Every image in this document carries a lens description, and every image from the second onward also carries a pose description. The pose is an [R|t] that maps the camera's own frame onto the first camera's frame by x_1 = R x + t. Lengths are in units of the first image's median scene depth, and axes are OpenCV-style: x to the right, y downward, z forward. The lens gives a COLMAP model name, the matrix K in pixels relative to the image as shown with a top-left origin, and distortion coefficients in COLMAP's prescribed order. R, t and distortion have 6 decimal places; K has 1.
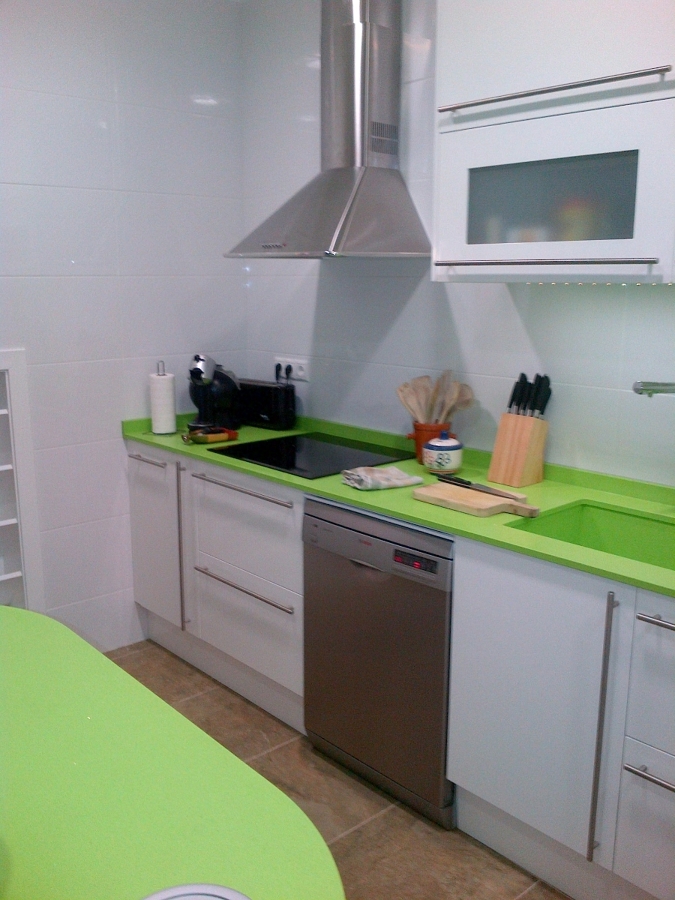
lens RADIAL K [[836.6, 0, 337.5], [0, 836.6, 450.0], [0, 0, 1]] dist [0.057161, -0.161265]
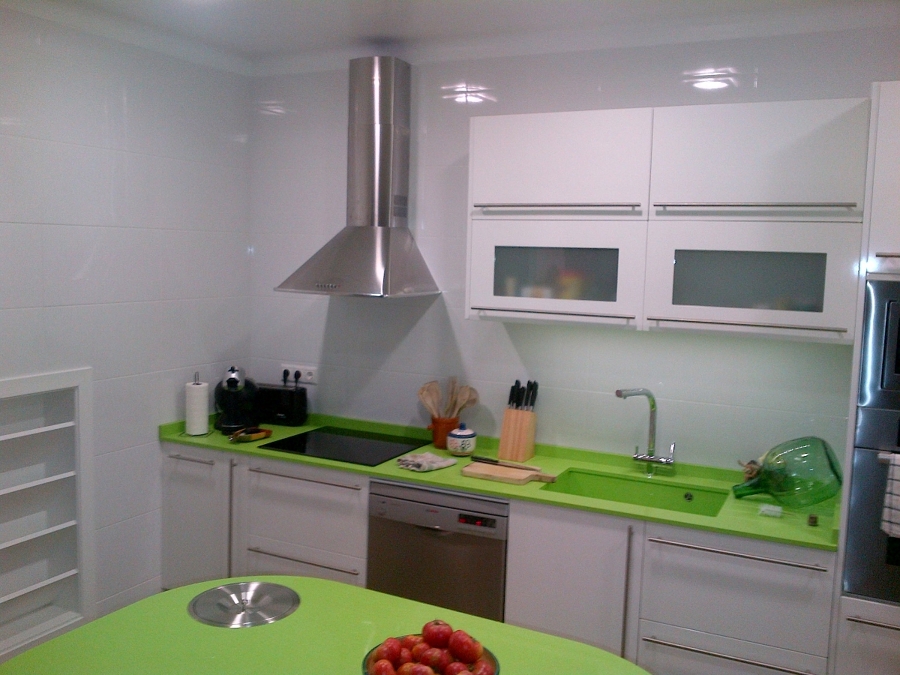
lens RADIAL K [[836.6, 0, 450.0], [0, 836.6, 337.5], [0, 0, 1]] dist [0.057161, -0.161265]
pose [[0.931289, -0.013293, 0.364039, -0.386614], [0.048761, 0.994890, -0.088413, -0.042682], [-0.361003, 0.100089, 0.927178, -0.266581]]
